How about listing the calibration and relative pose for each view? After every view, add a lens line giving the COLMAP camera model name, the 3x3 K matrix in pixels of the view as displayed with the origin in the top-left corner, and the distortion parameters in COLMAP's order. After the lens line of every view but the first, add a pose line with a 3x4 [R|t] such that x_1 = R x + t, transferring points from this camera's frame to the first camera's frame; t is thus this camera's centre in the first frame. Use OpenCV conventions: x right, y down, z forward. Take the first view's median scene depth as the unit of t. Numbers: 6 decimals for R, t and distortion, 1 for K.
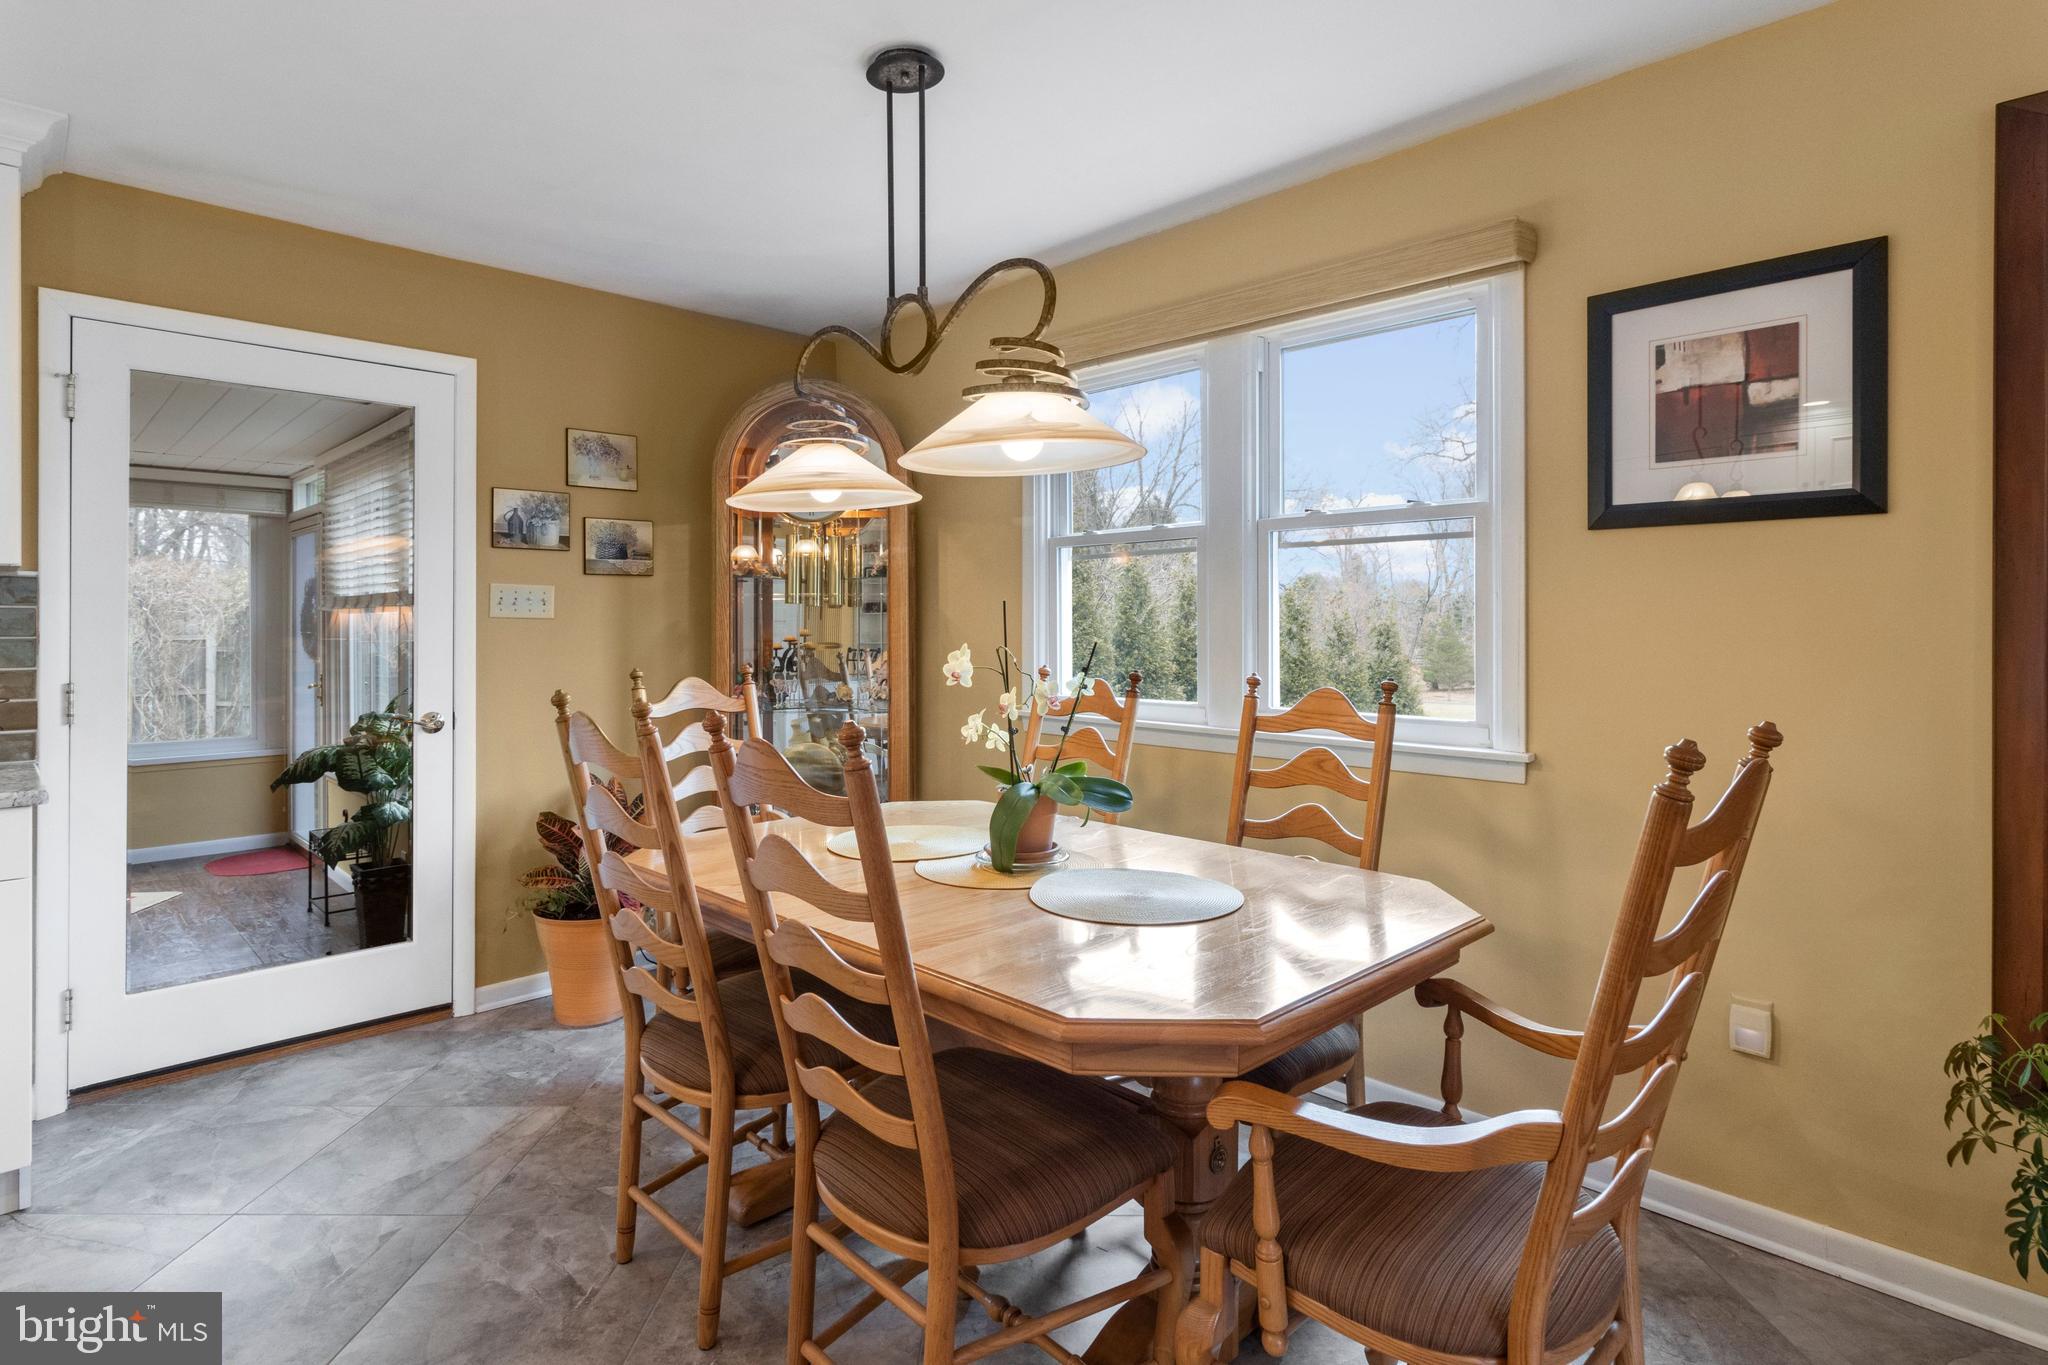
lens RADIAL K [[1050.1, 0, 1026.6], [0, 1050.1, 620.7], [0, 0, 1]] dist [0.001334, 0.000400]
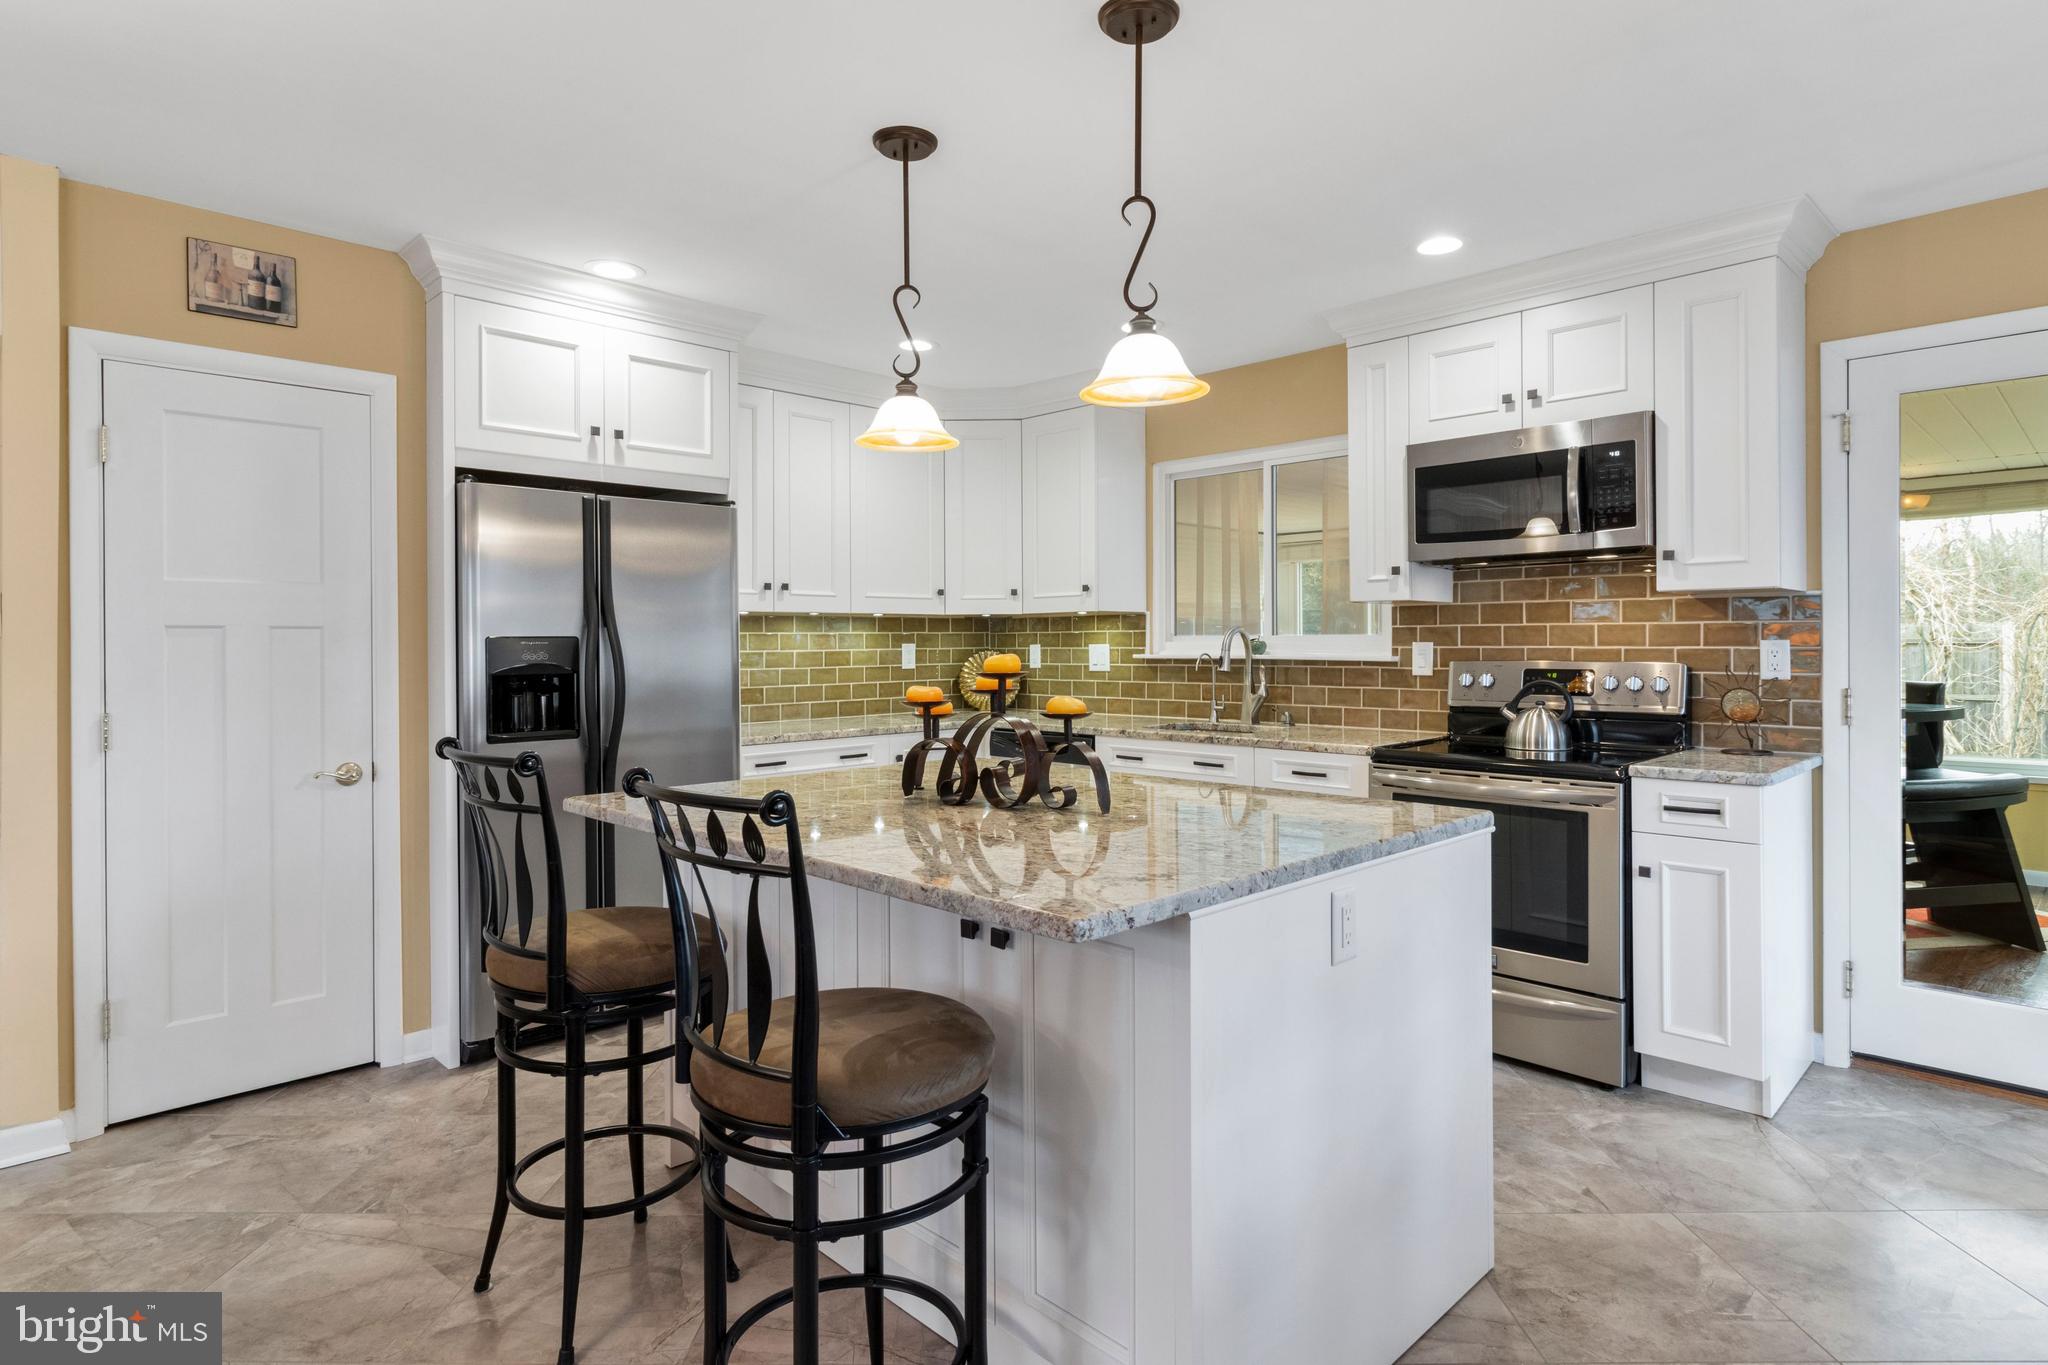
lens RADIAL K [[1102.2, 0, 1035.9], [0, 1102.2, 645.7], [0, 0, 1]] dist [0.000659, 0.000279]
pose [[0.000439, 0.001992, -0.999998, 0.304129], [0.011421, 0.999933, 0.001996, 0.001982], [0.999935, -0.011421, 0.000416, 0.153331]]
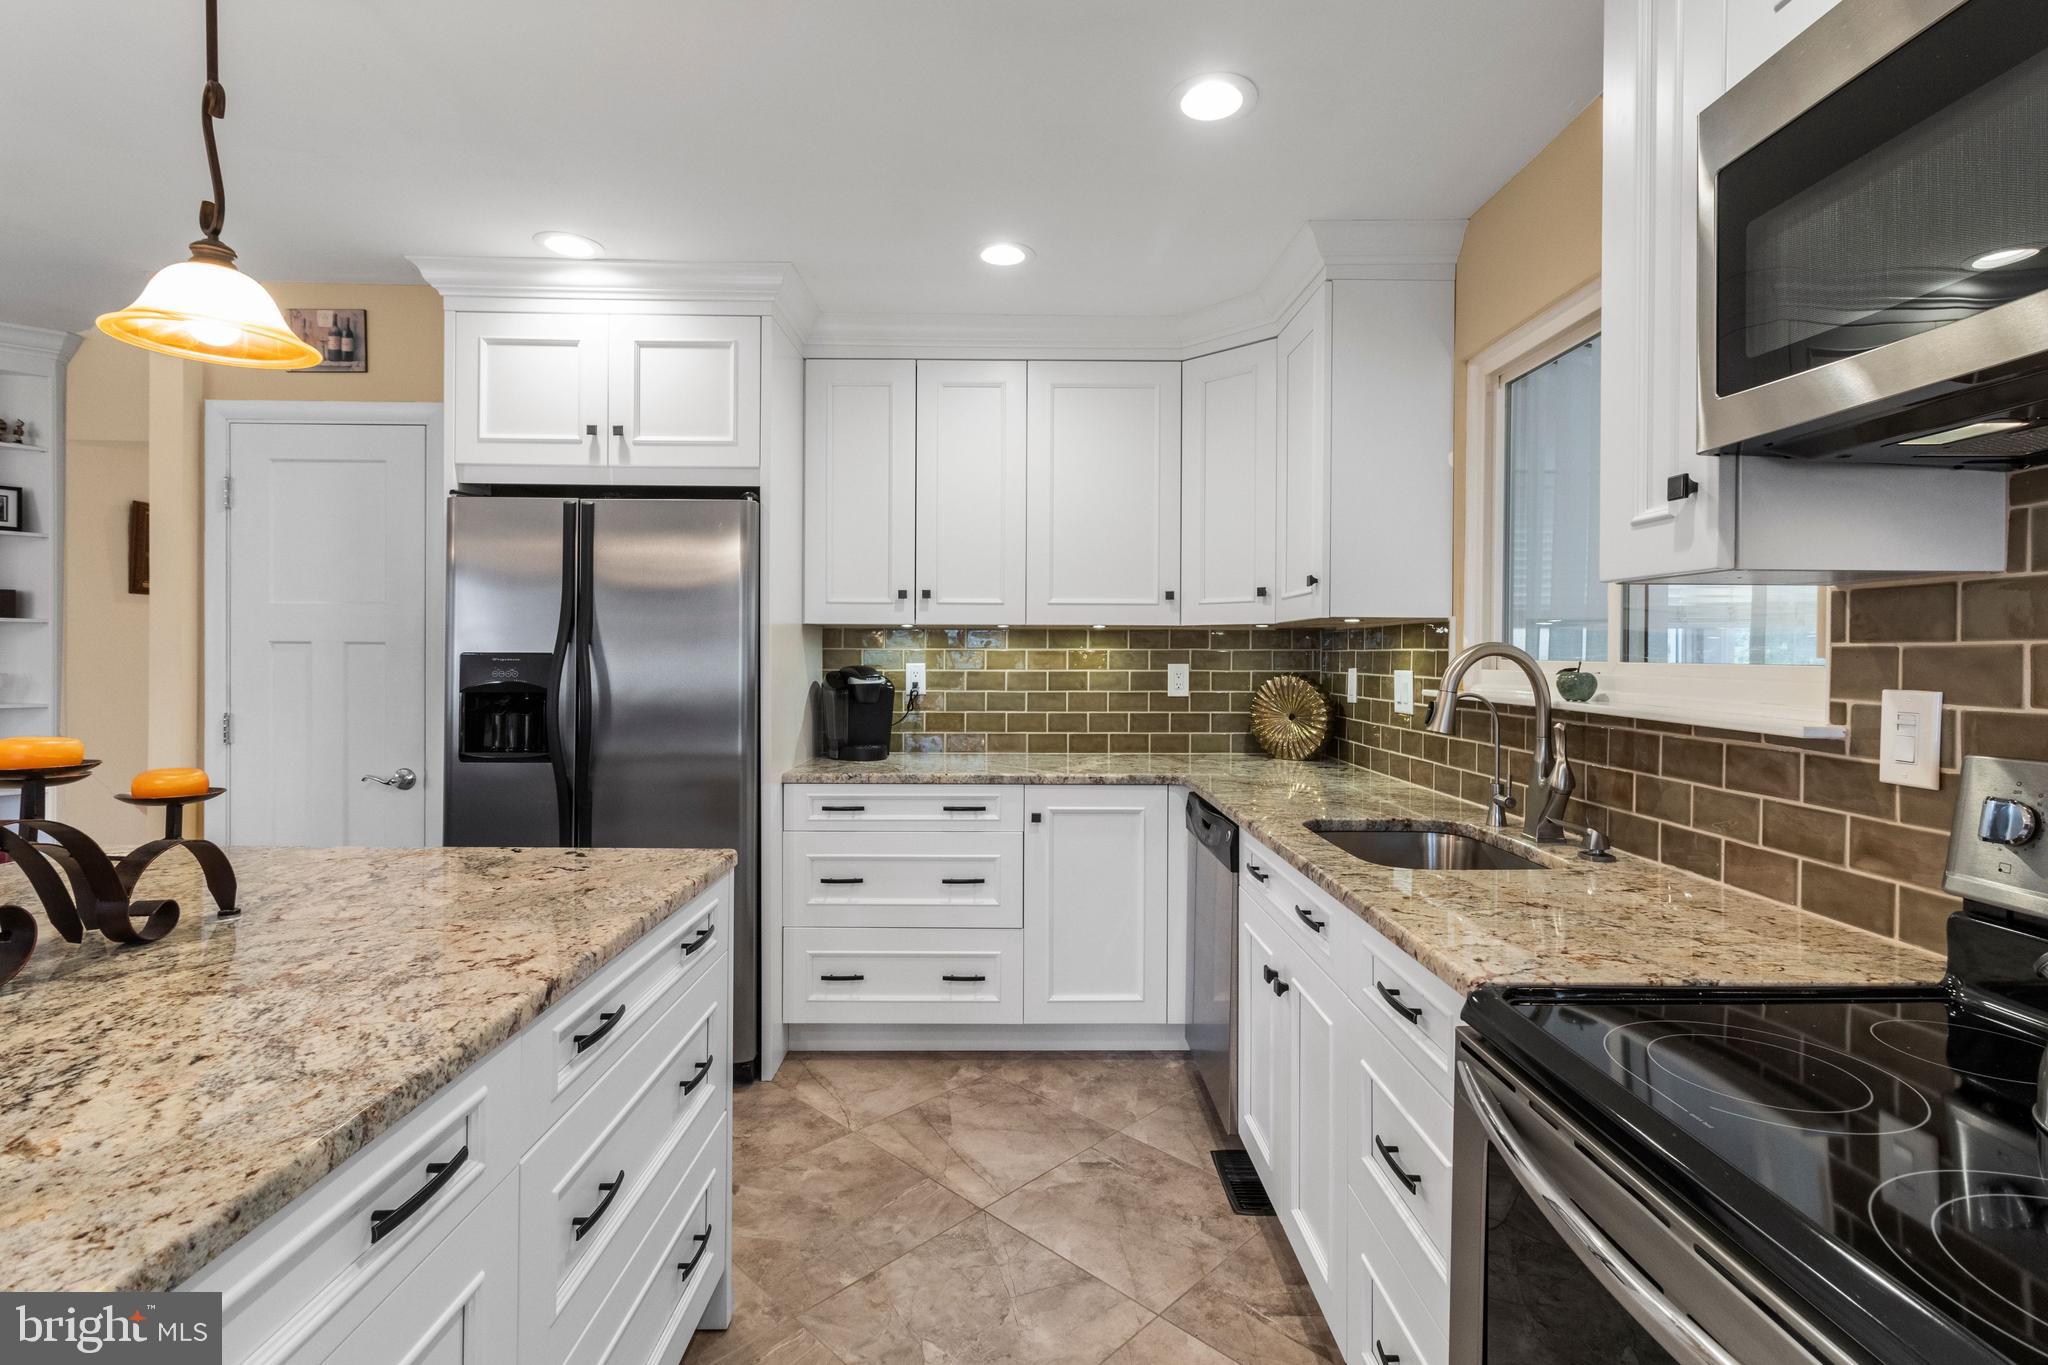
lens RADIAL K [[958.1, 0, 1025.5], [0, 958.1, 653.1], [0, 0, 1]] dist [0.000946, 0.000059]
pose [[-0.696629, -0.004710, -0.717416, -0.691493], [-0.001991, 0.999987, -0.004633, -0.009972], [0.717429, -0.001799, -0.696630, 0.766911]]
